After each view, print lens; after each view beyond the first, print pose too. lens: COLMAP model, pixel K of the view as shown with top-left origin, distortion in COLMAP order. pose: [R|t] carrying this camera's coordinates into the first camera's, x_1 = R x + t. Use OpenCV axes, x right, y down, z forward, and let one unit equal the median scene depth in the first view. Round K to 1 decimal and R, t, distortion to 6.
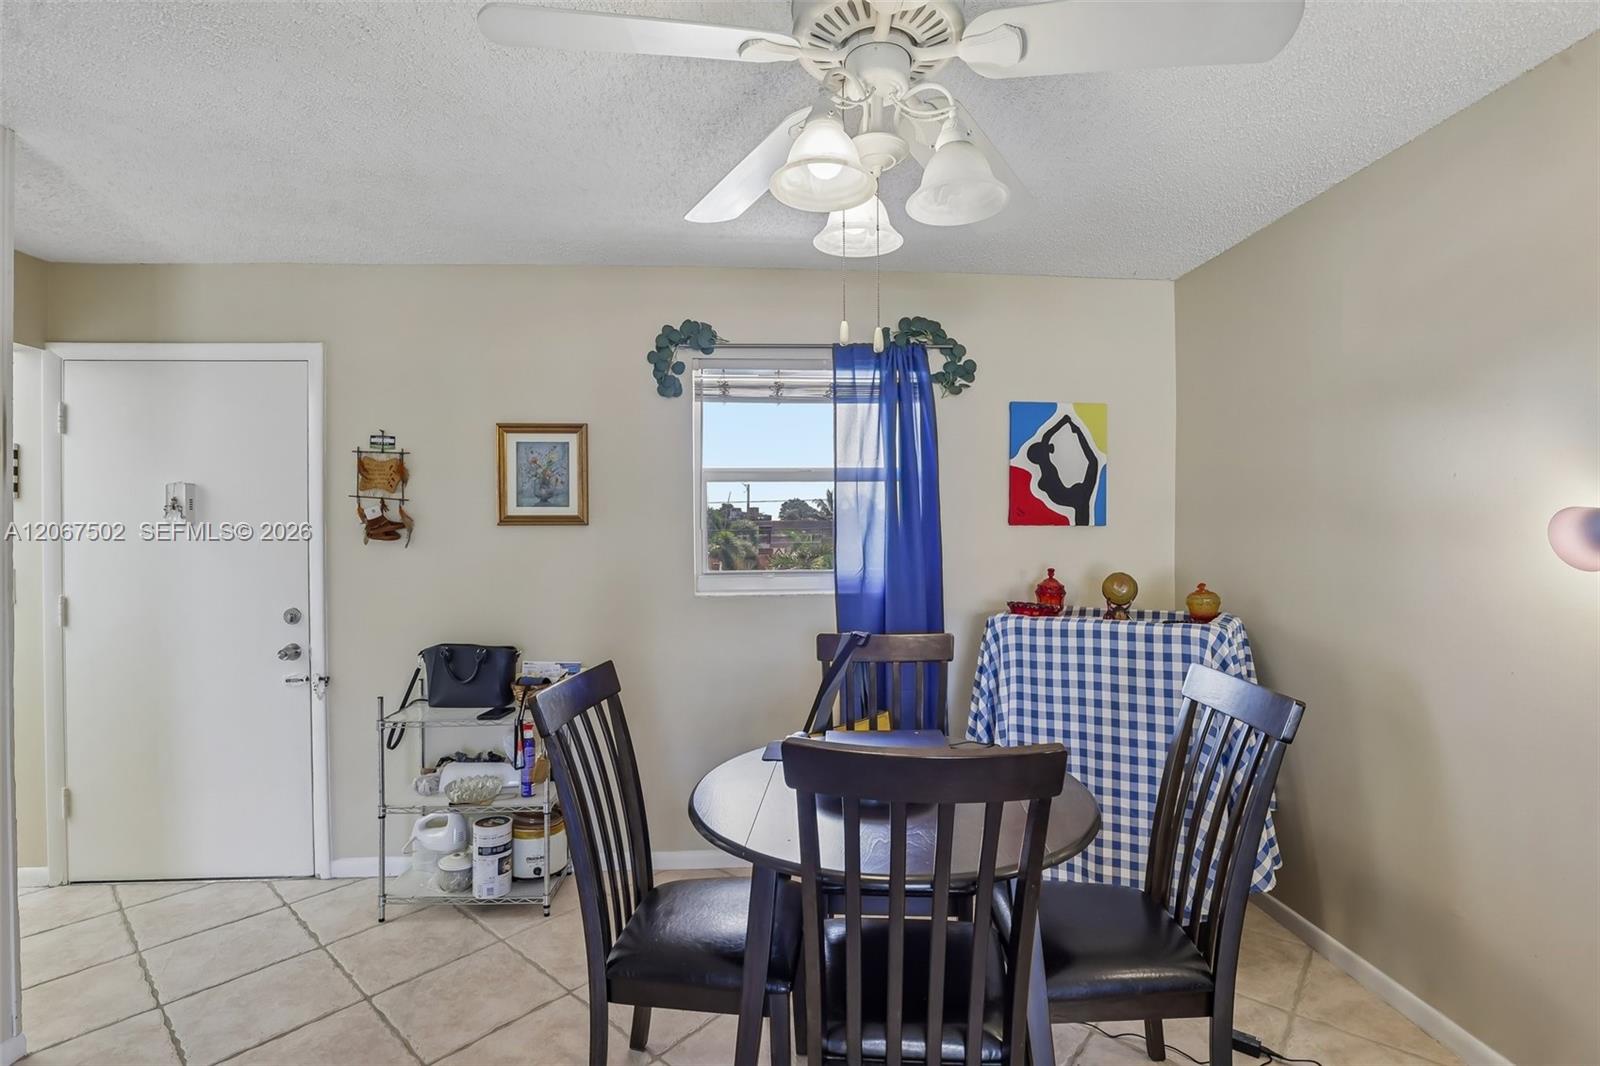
lens RADIAL K [[735.6, 0, 798.4], [0, 735.6, 528.9], [0, 0, 1]] dist [-0.037921, 0.007715]
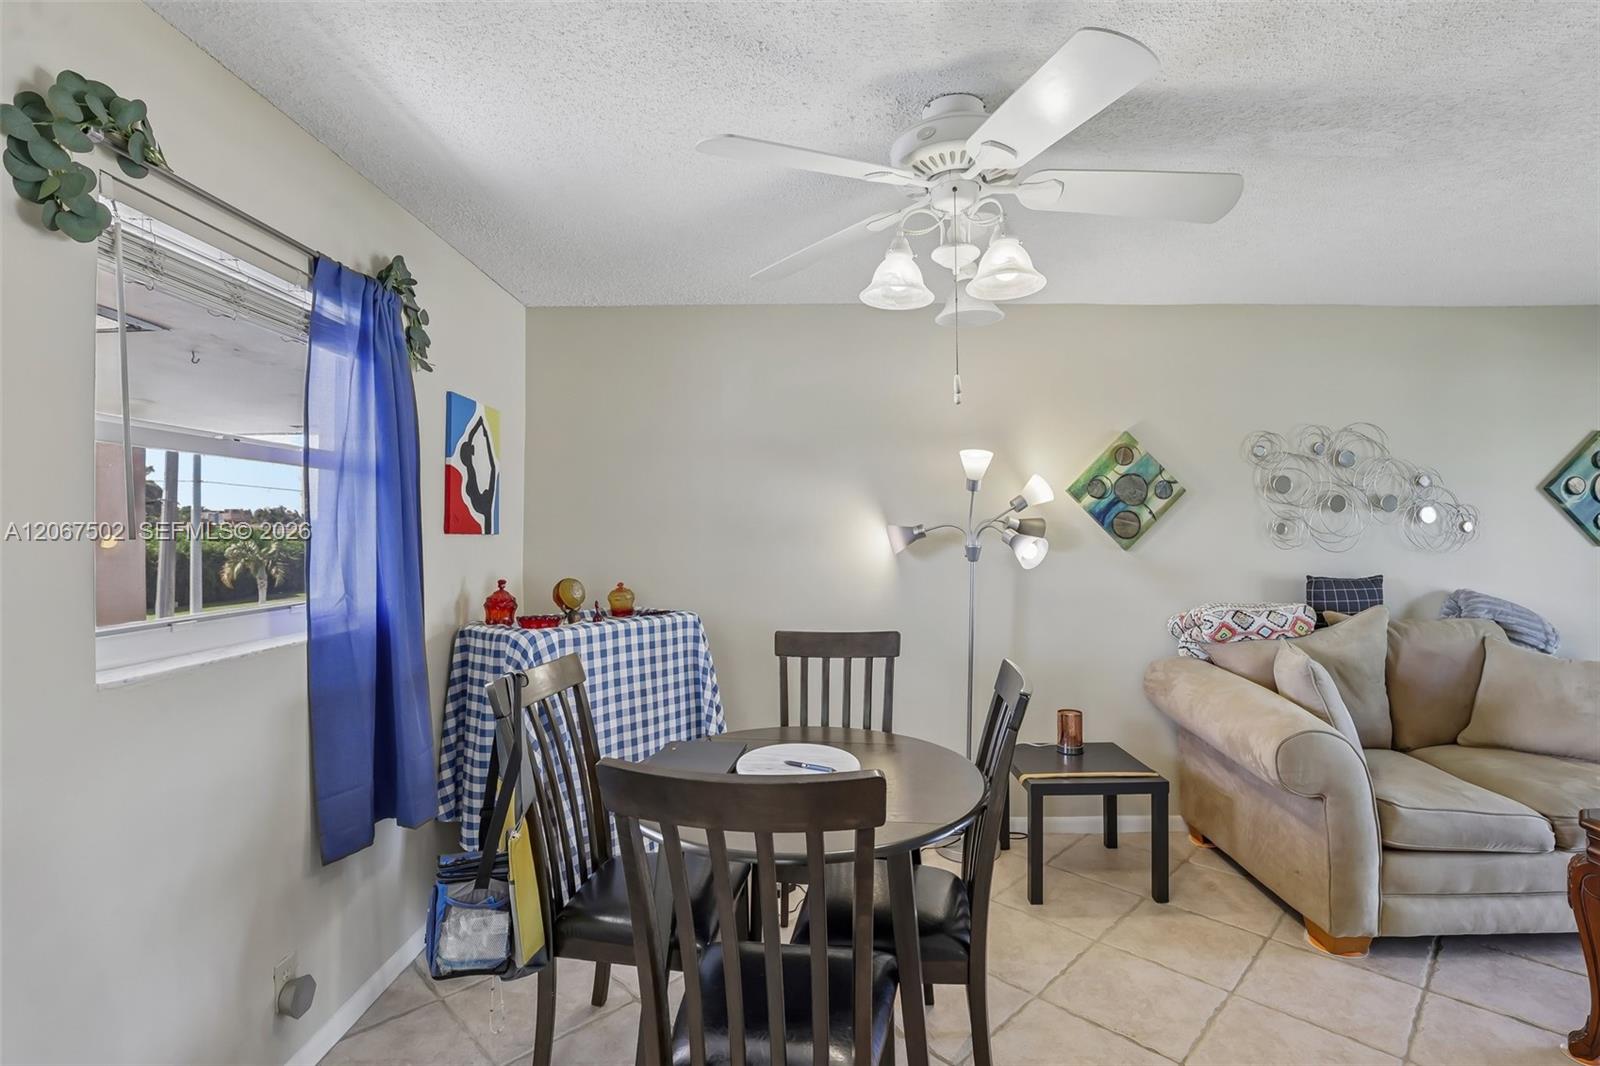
lens RADIAL K [[735.6, 0, 809.4], [0, 735.6, 520.9], [0, 0, 1]] dist [-0.037921, 0.007715]
pose [[0.076062, 0.019307, 0.996916, -0.560897], [0.007854, 0.999770, -0.019961, 0.000156], [-0.997072, 0.009348, 0.075893, 0.538255]]
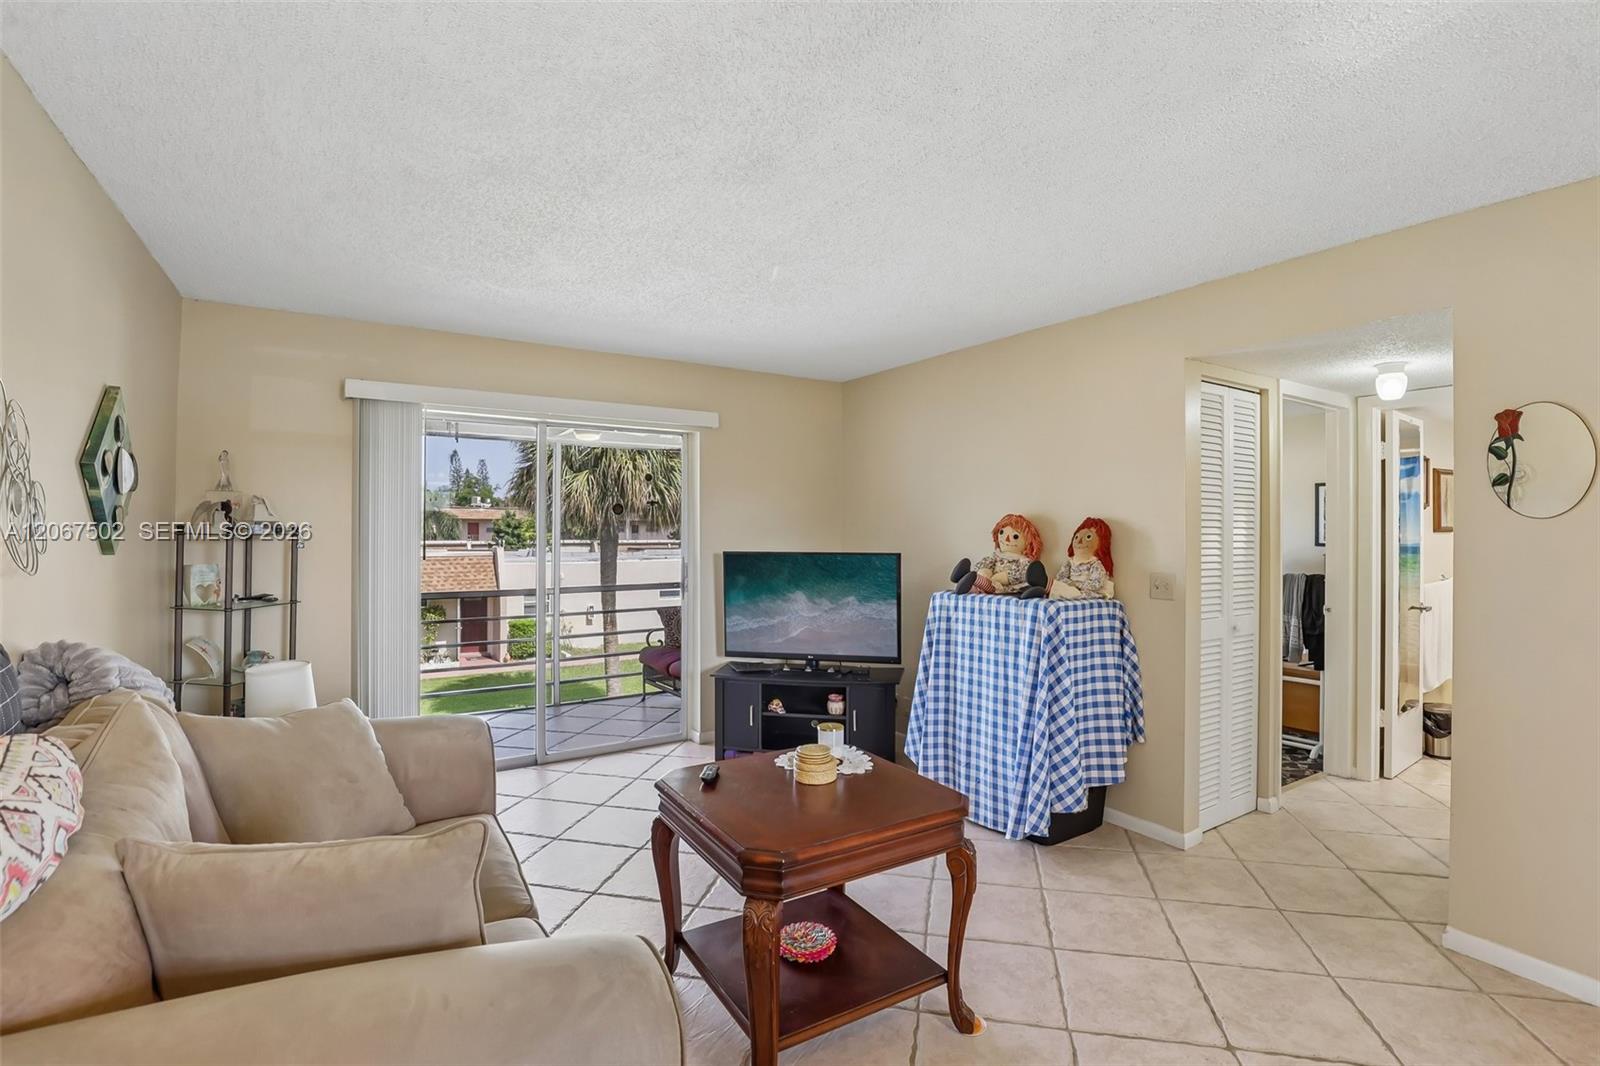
lens RADIAL K [[735.6, 0, 811.2], [0, 735.6, 524.0], [0, 0, 1]] dist [-0.037921, 0.007715]
pose [[-0.875934, -0.002905, -0.482422, 0.370608], [-0.001573, 0.999994, -0.003165, -0.003503], [0.482428, -0.002014, -0.875933, 0.419758]]
